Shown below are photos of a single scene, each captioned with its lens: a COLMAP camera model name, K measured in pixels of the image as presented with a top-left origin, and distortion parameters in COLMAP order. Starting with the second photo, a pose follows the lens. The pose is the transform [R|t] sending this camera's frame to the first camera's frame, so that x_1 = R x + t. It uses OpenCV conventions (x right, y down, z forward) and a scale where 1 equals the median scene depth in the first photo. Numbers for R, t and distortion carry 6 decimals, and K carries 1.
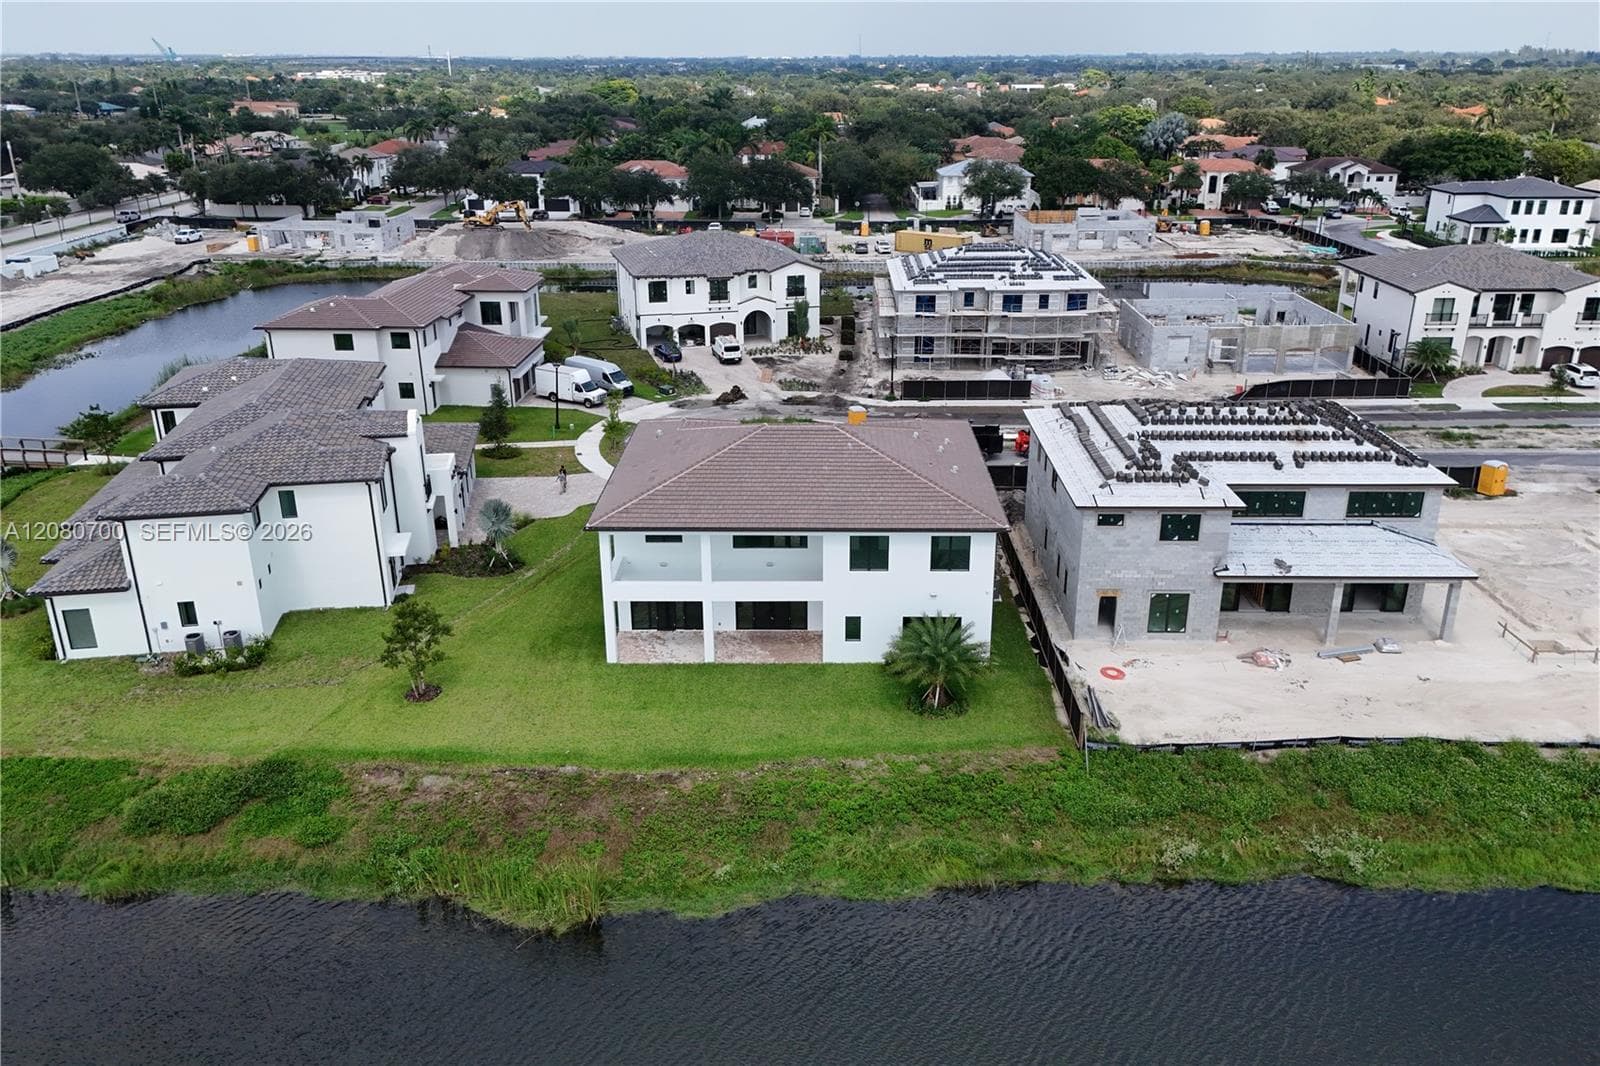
lens RADIAL K [[1245.1, 0, 800.0], [0, 1245.1, 533.0], [0, 0, 1]] dist [0.007904, 0.001938]
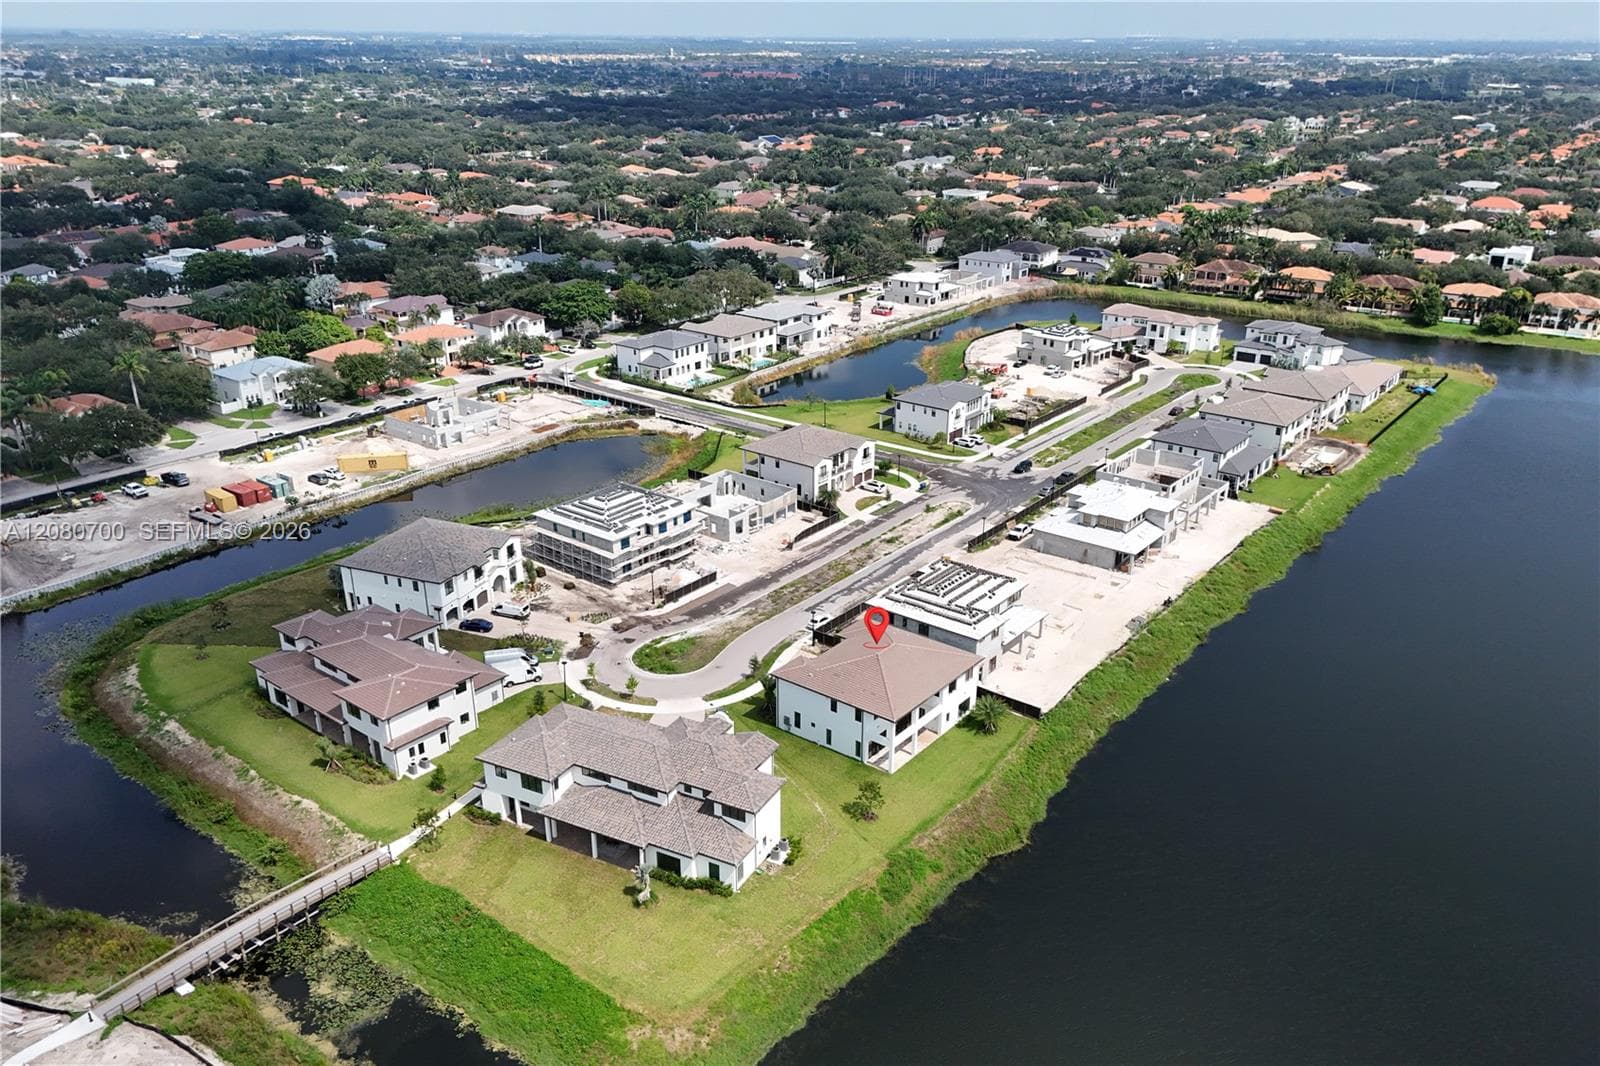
lens RADIAL K [[1245.1, 0, 800.0], [0, 1245.1, 533.0], [0, 0, 1]] dist [0.007904, 0.001938]
pose [[0.589481, -0.293576, 0.752546, -0.963179], [0.272679, 0.949255, 0.156721, -0.378824], [-0.760368, 0.112819, 0.639619, -0.223117]]
